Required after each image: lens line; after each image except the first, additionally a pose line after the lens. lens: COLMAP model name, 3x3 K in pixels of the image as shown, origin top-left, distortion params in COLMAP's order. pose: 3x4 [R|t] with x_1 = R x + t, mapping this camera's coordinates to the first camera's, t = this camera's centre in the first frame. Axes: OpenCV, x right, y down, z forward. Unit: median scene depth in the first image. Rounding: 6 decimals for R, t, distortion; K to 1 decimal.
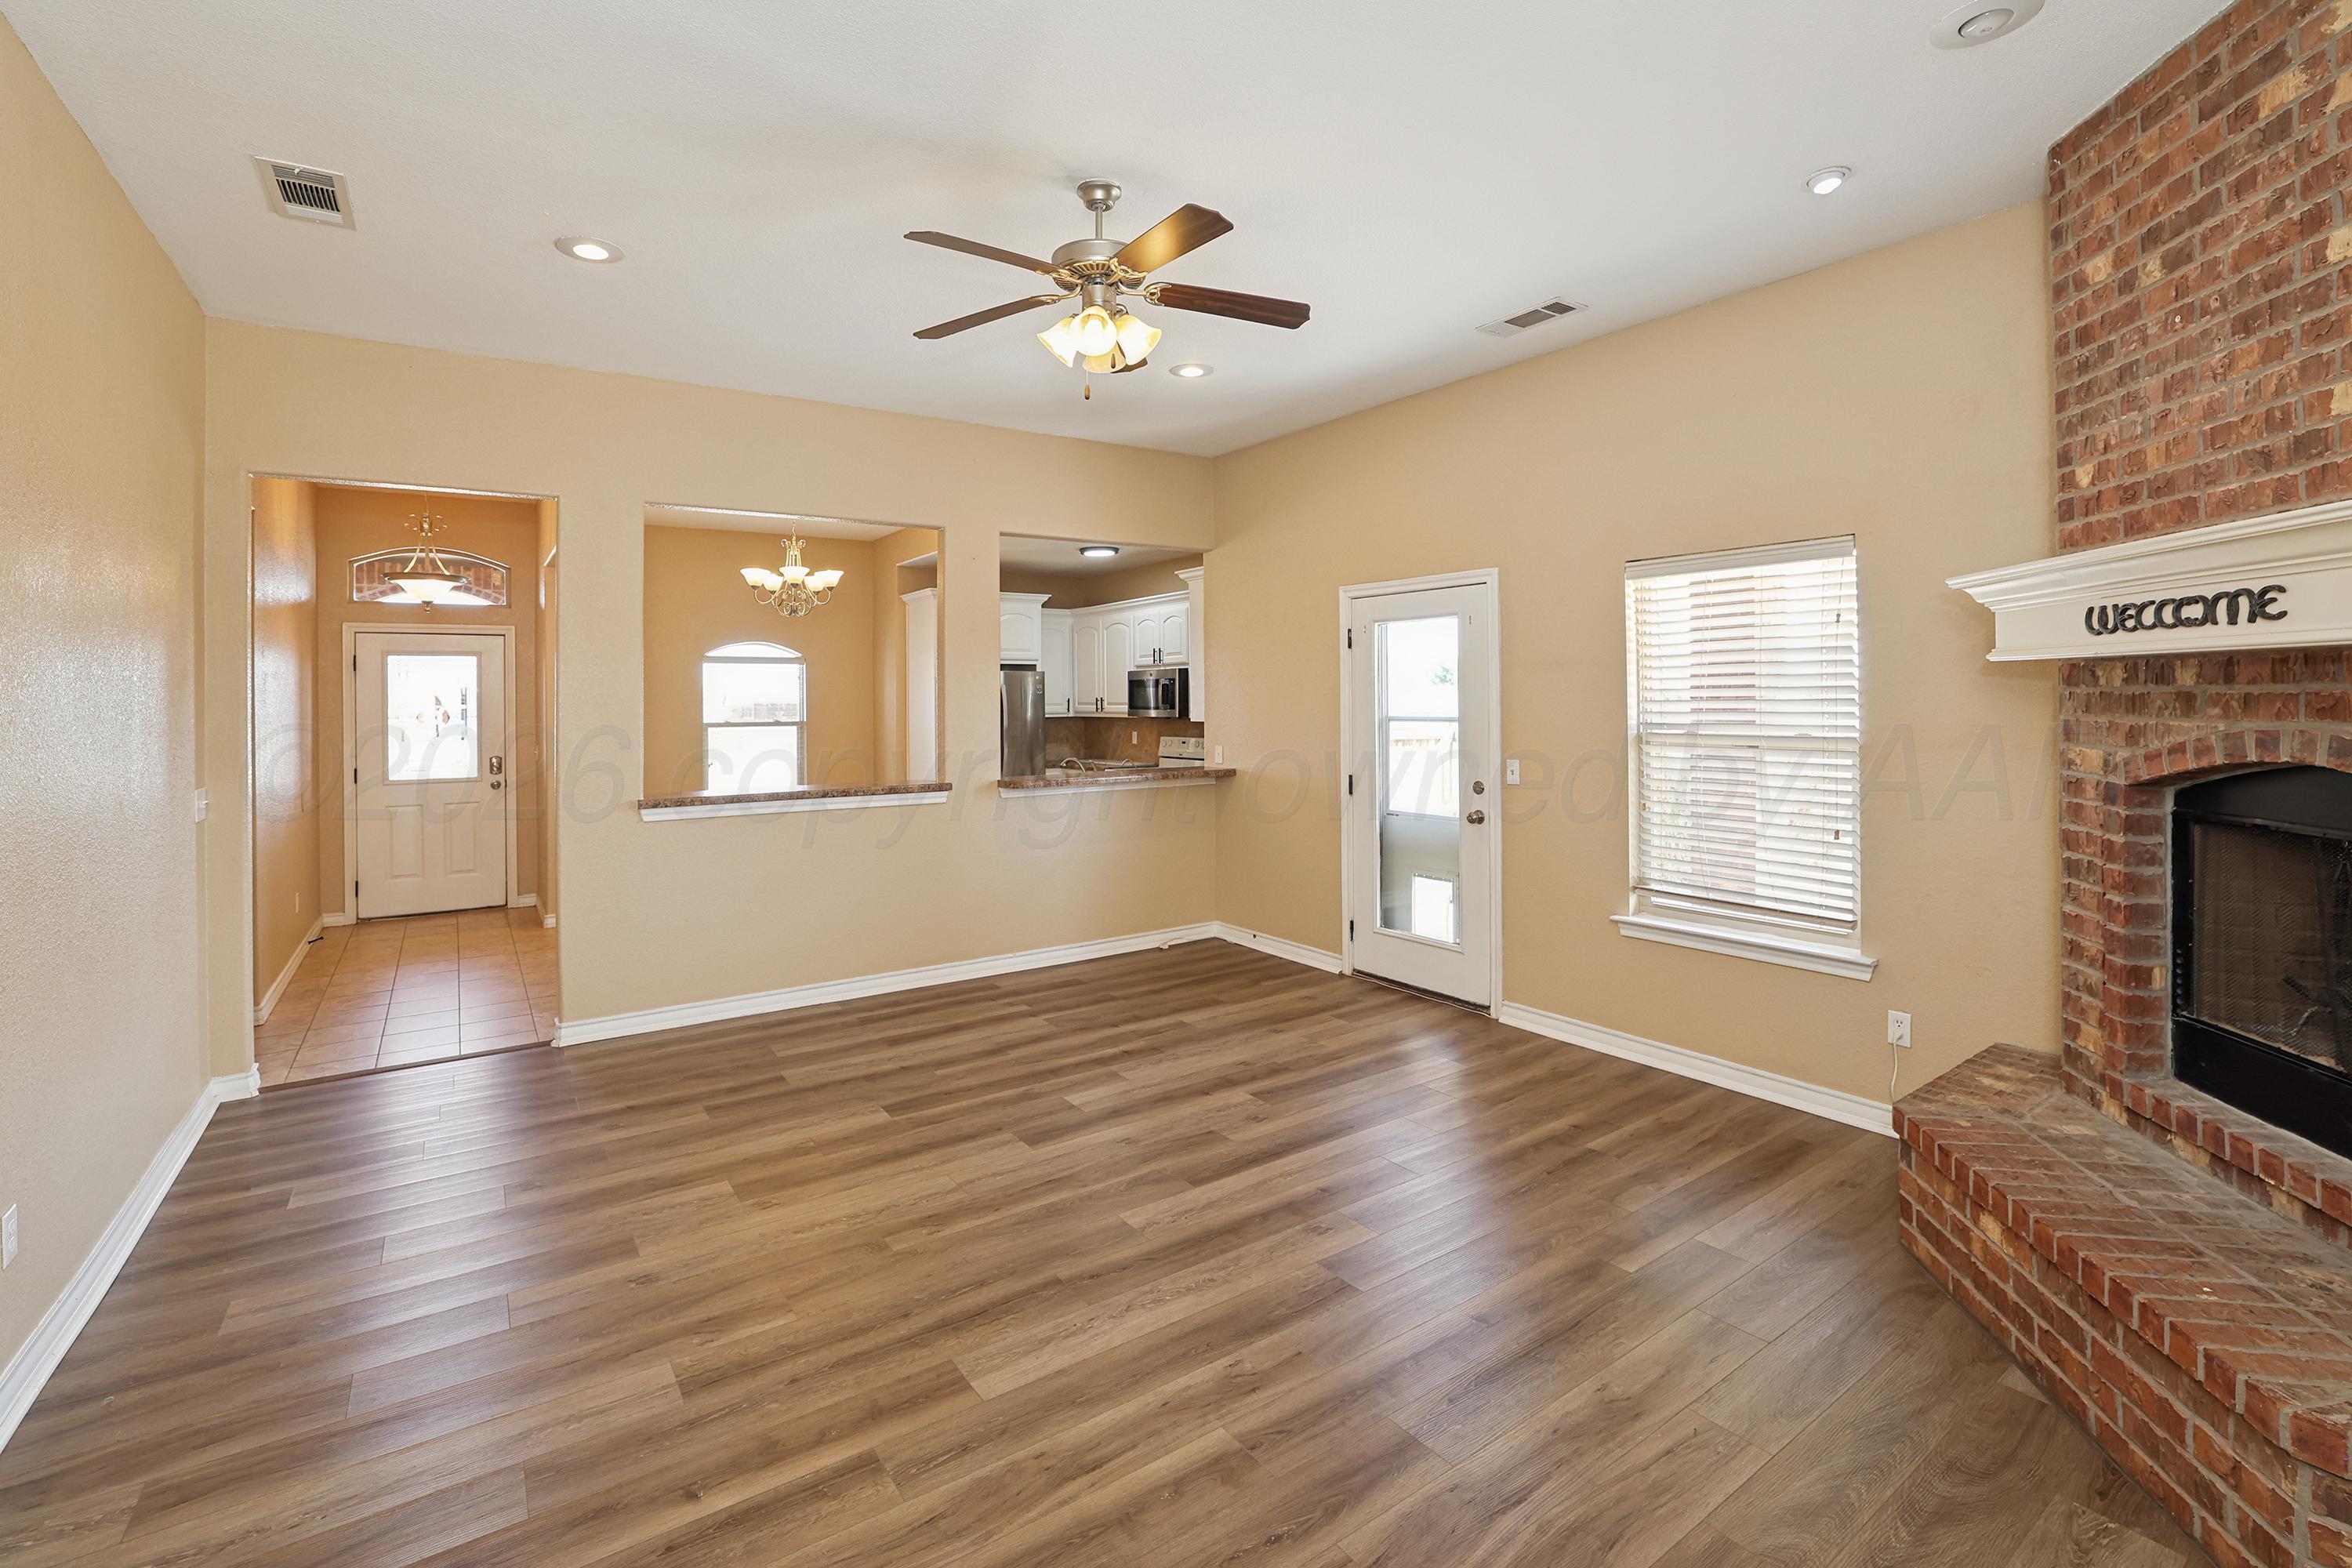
lens RADIAL K [[1032.3, 0, 1180.8], [0, 1032.3, 707.4], [0, 0, 1]] dist [-0.051486, 0.020451]
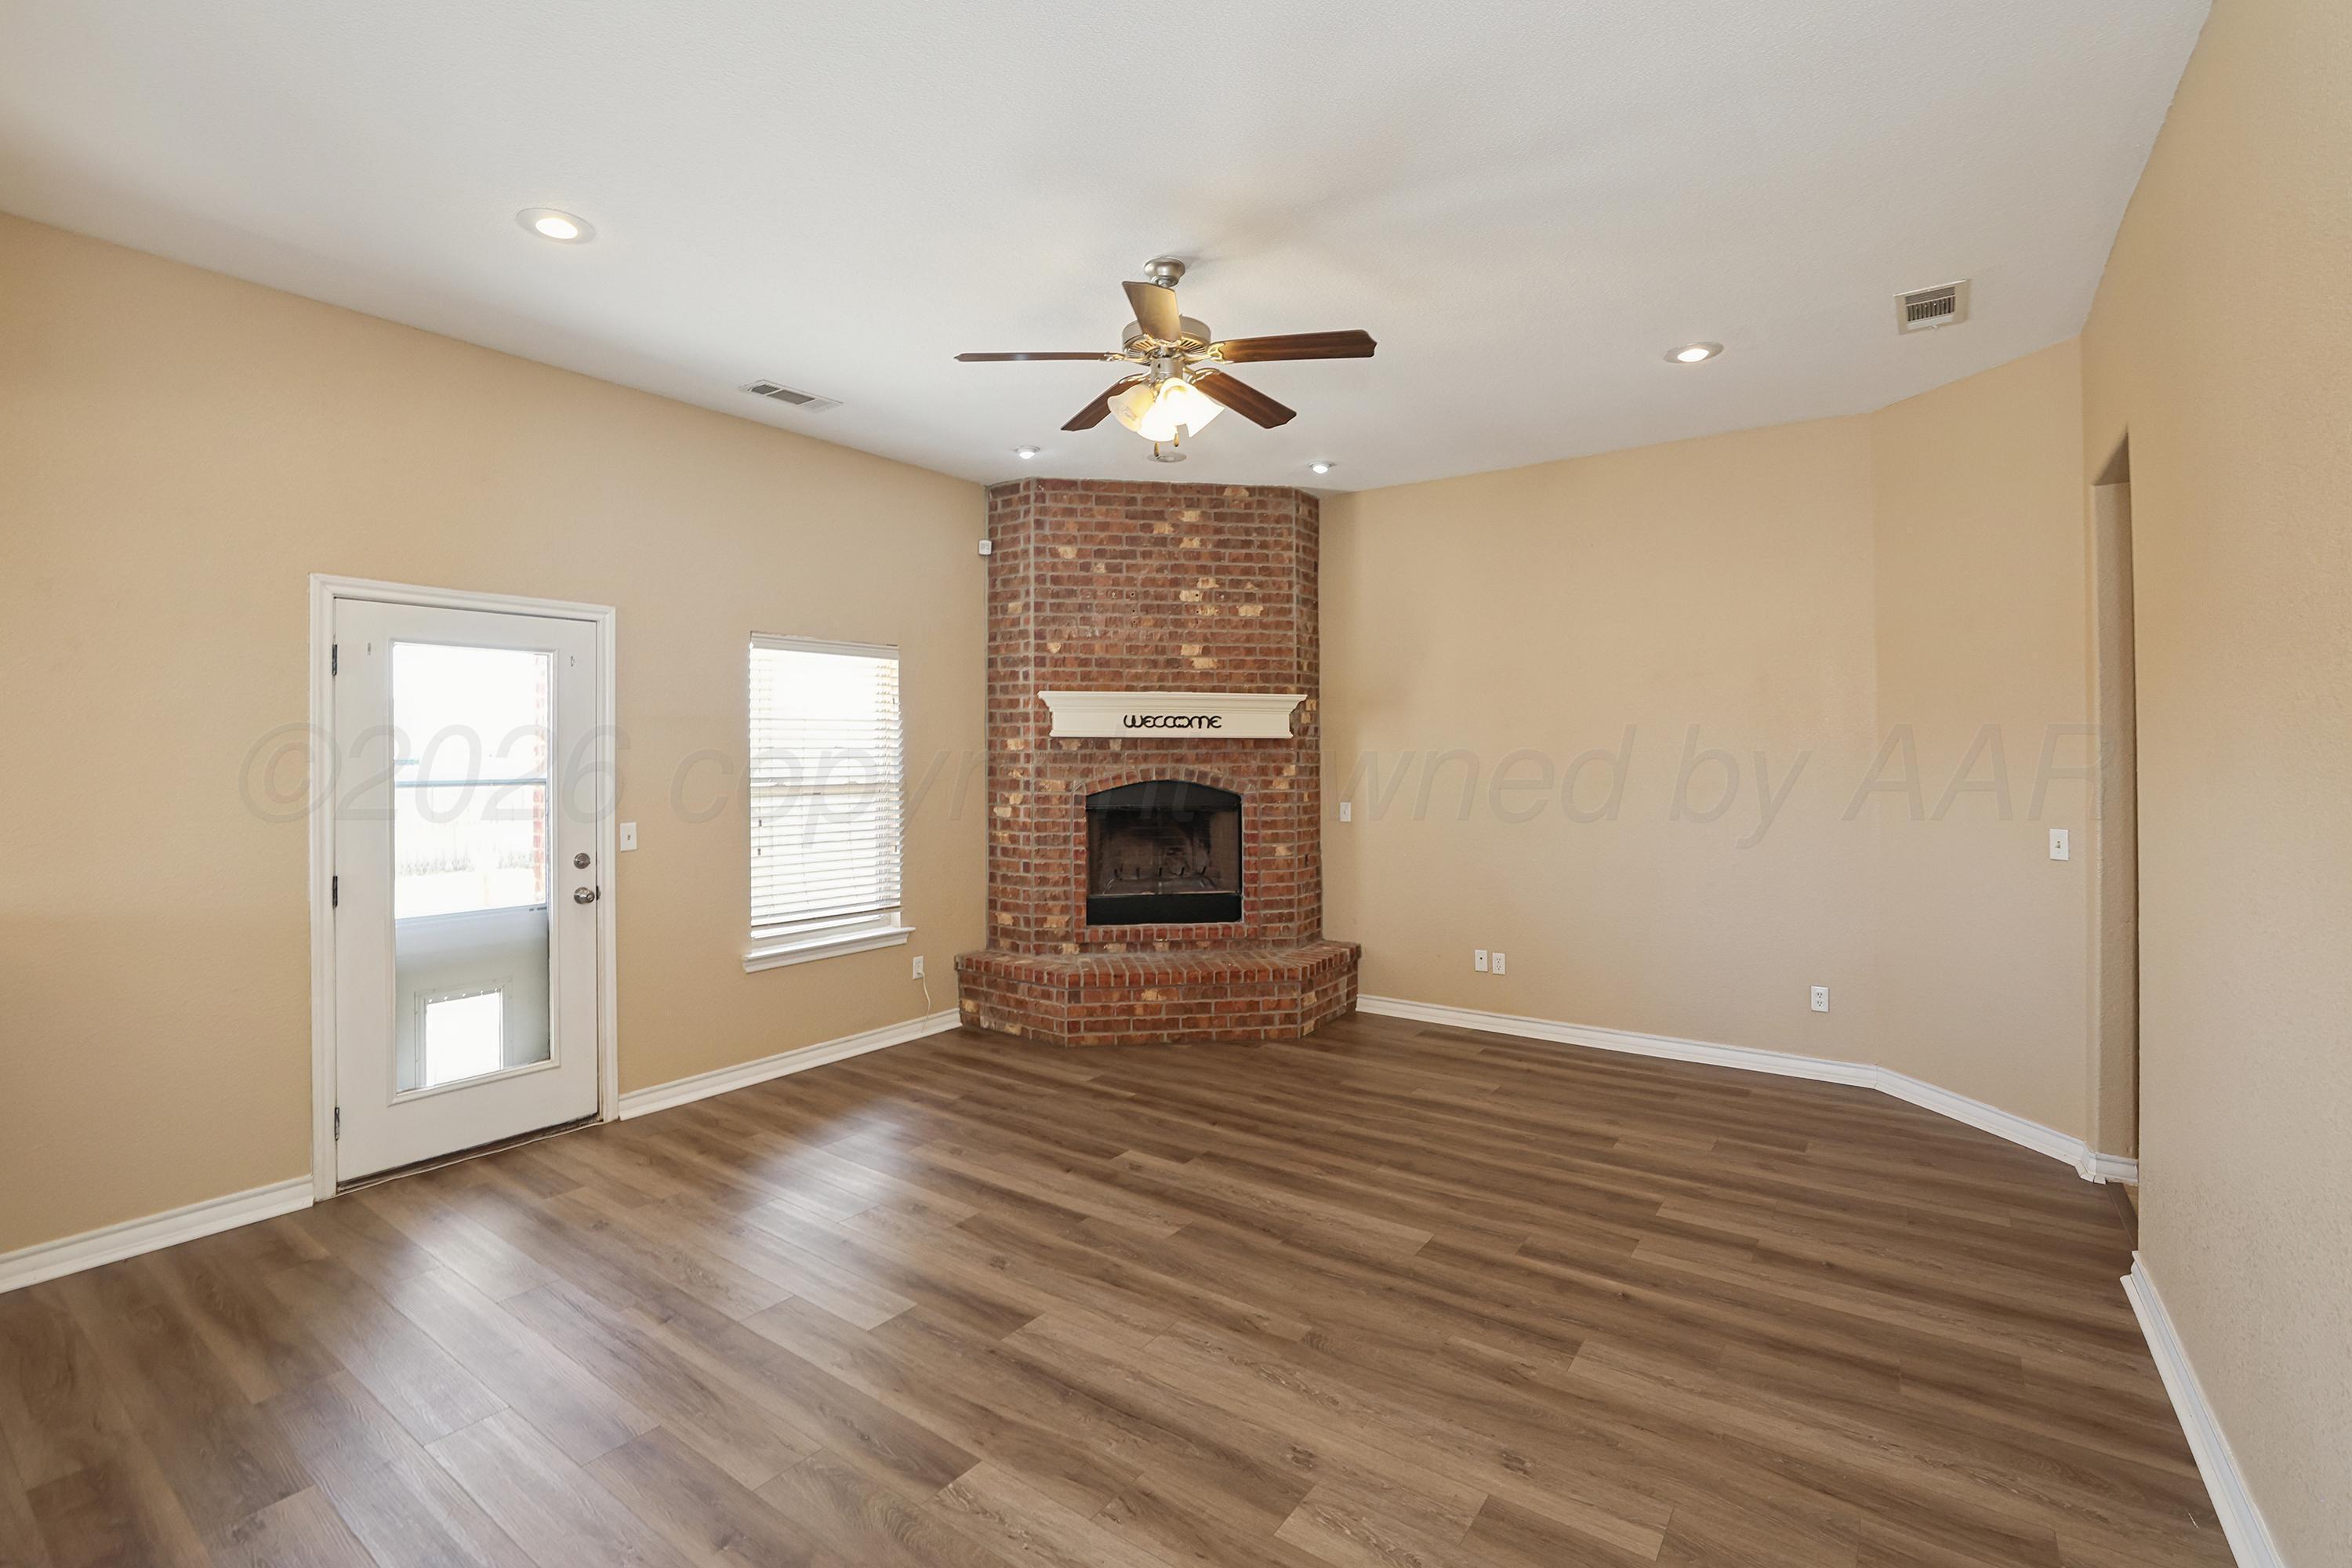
lens RADIAL K [[1034.4, 0, 1144.7], [0, 1034.4, 750.6], [0, 0, 1]] dist [-0.047240, 0.020758]
pose [[-0.297777, 0.010376, 0.954579, -1.247252], [0.011693, 0.999906, -0.007221, -0.002136], [-0.954564, 0.009011, -0.297871, 1.543696]]
